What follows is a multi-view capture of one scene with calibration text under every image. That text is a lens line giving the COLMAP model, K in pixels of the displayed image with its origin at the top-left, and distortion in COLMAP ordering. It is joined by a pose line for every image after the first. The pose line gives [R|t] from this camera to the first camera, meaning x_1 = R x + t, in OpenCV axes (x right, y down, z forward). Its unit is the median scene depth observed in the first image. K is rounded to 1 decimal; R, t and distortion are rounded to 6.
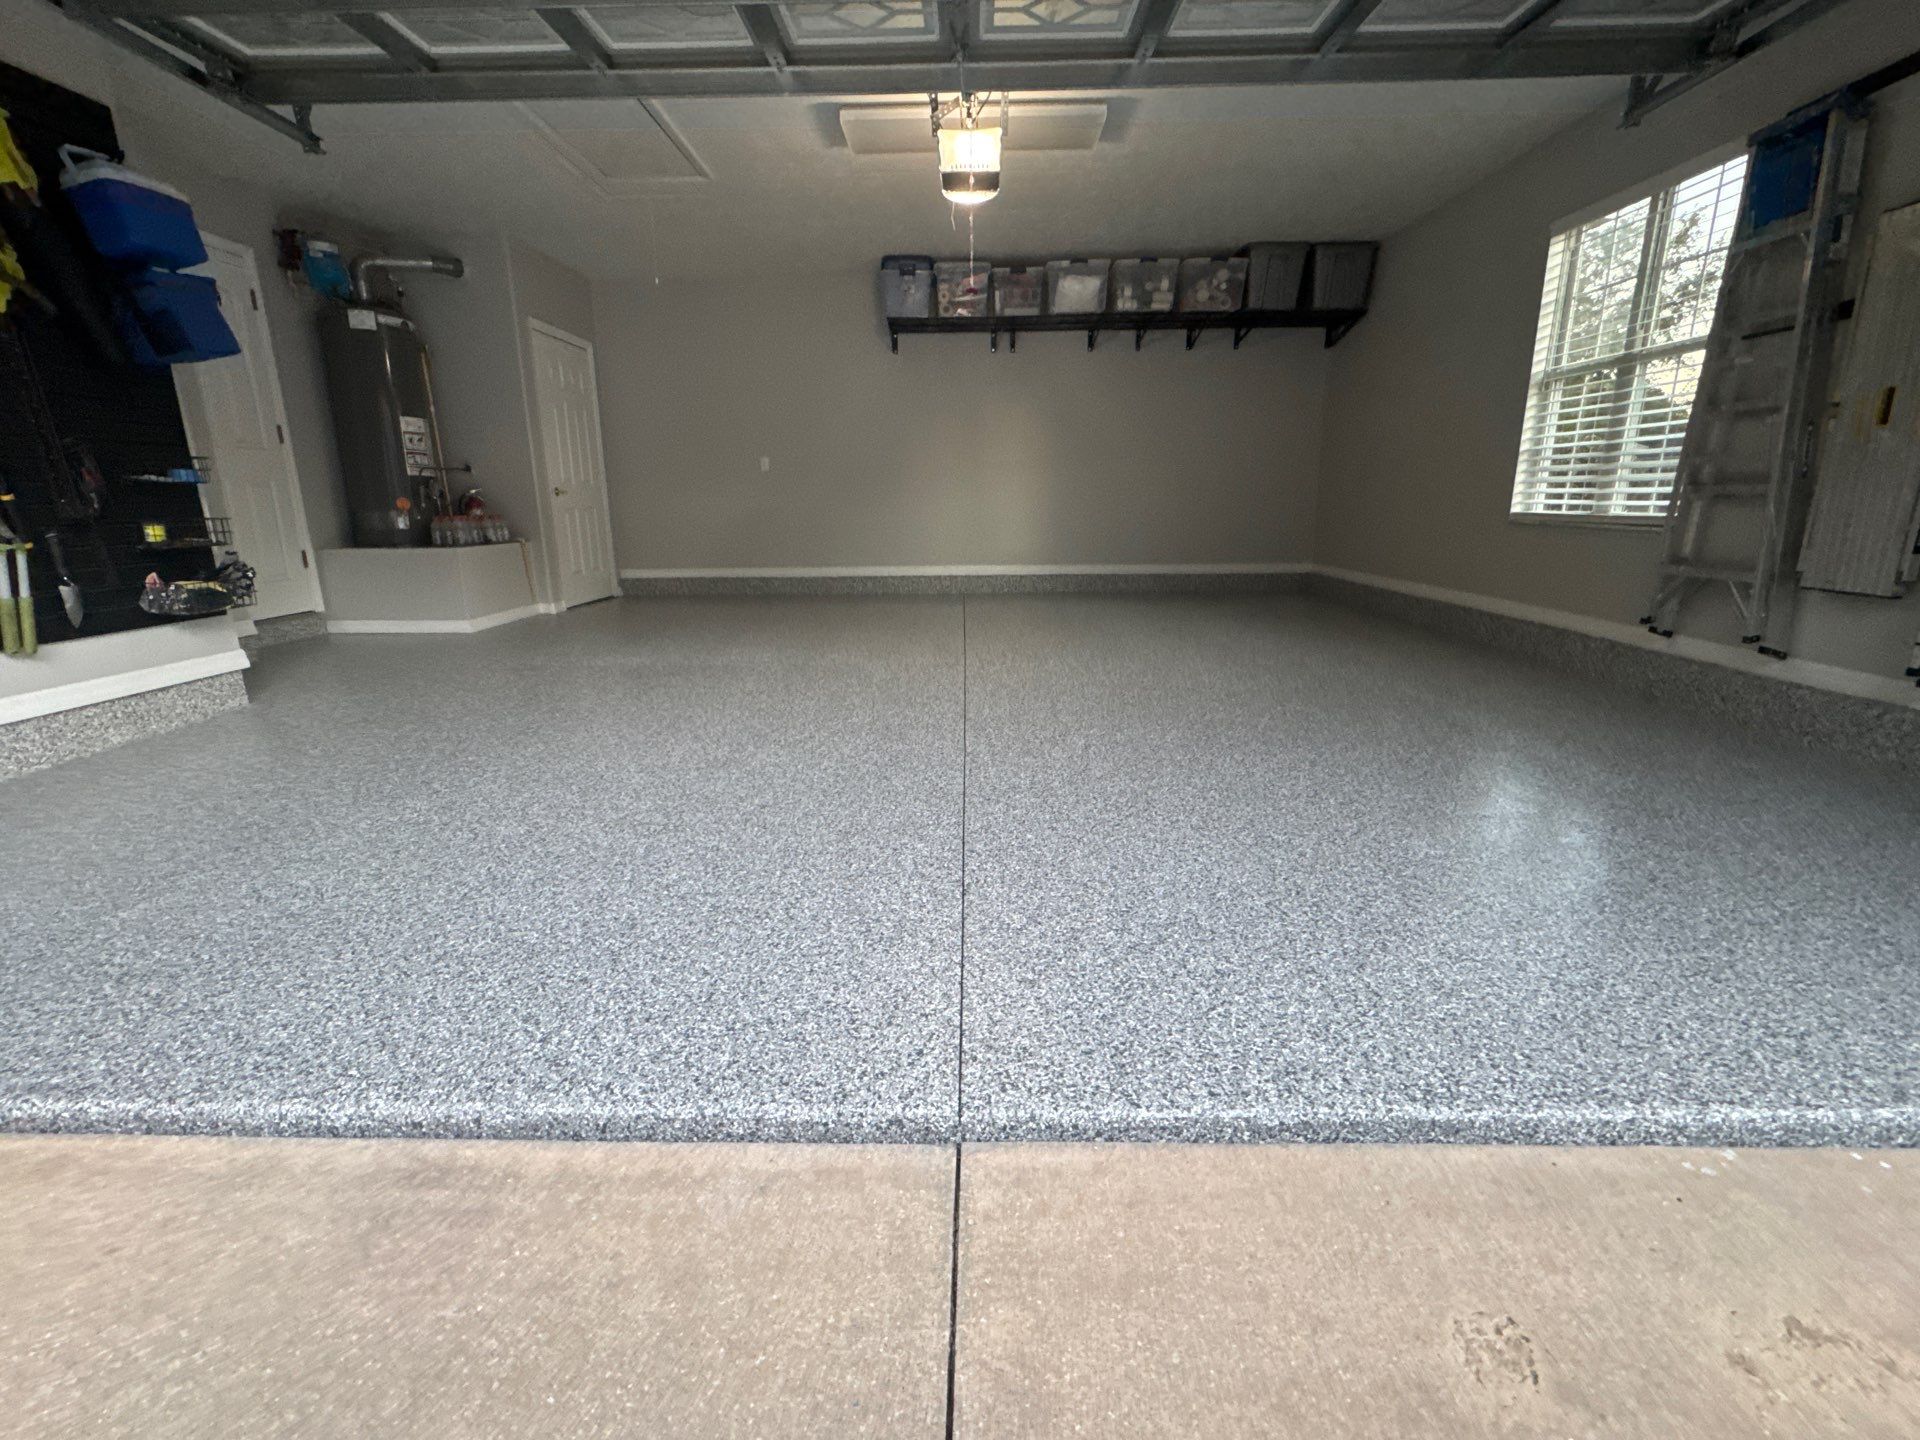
lens RADIAL K [[838.8, 0, 960.0], [0, 838.8, 720.0], [0, 0, 1]] dist [0.000518, -0.000446]
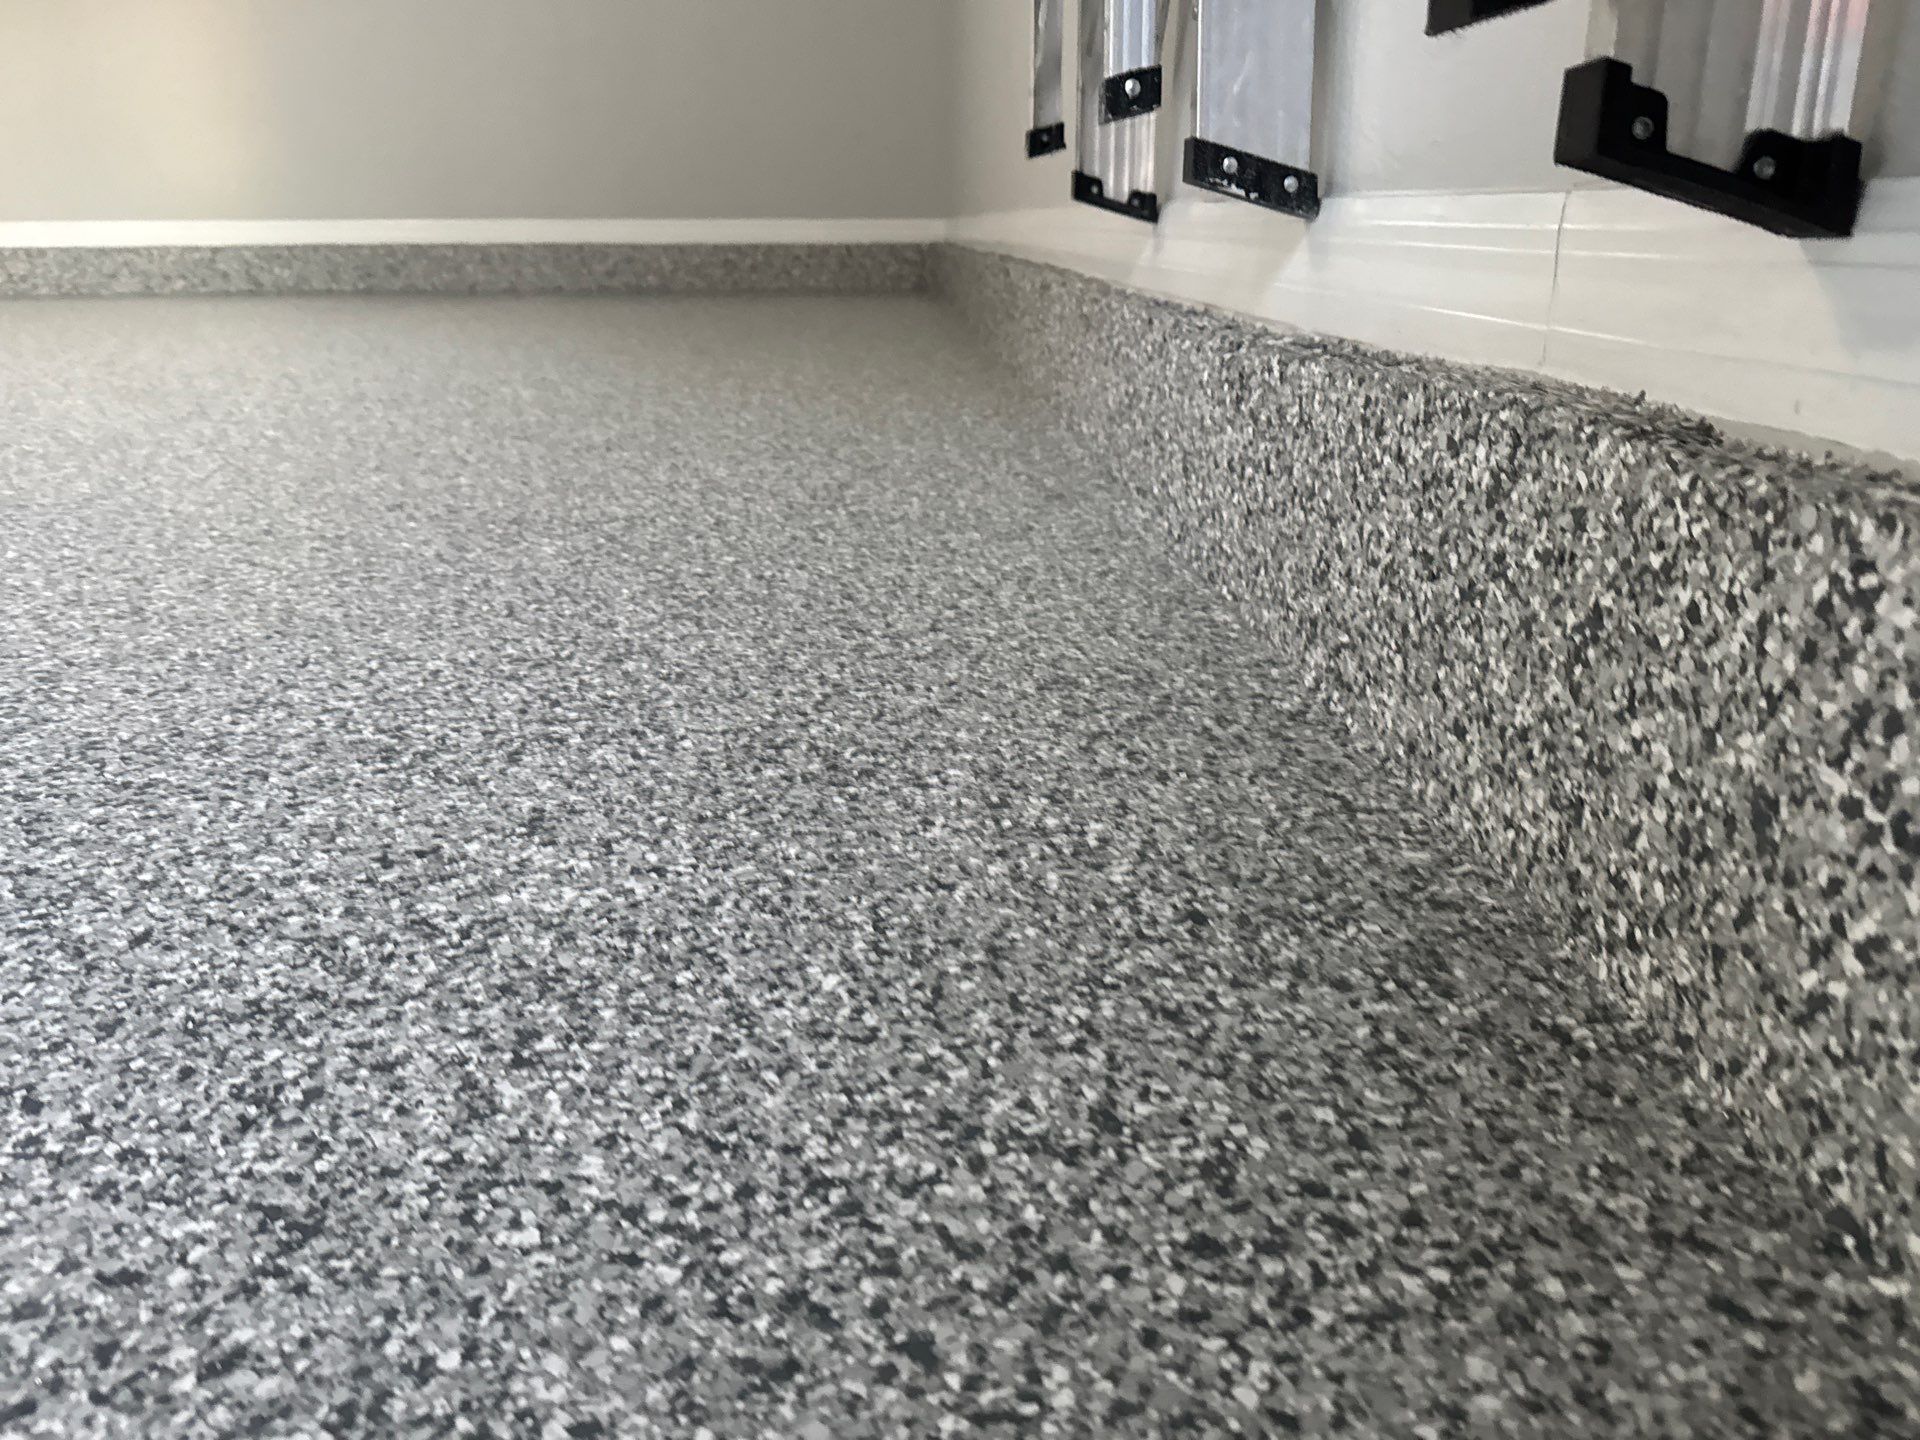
lens RADIAL K [[1417.5, 0, 960.0], [0, 1417.5, 720.0], [0, 0, 1]] dist [-0.004920, -0.010311]
pose [[0.996994, -0.022490, 0.074143, 0.960681], [0.016735, 0.996864, 0.077344, 0.011739], [-0.075650, -0.075871, 0.994244, 0.757537]]
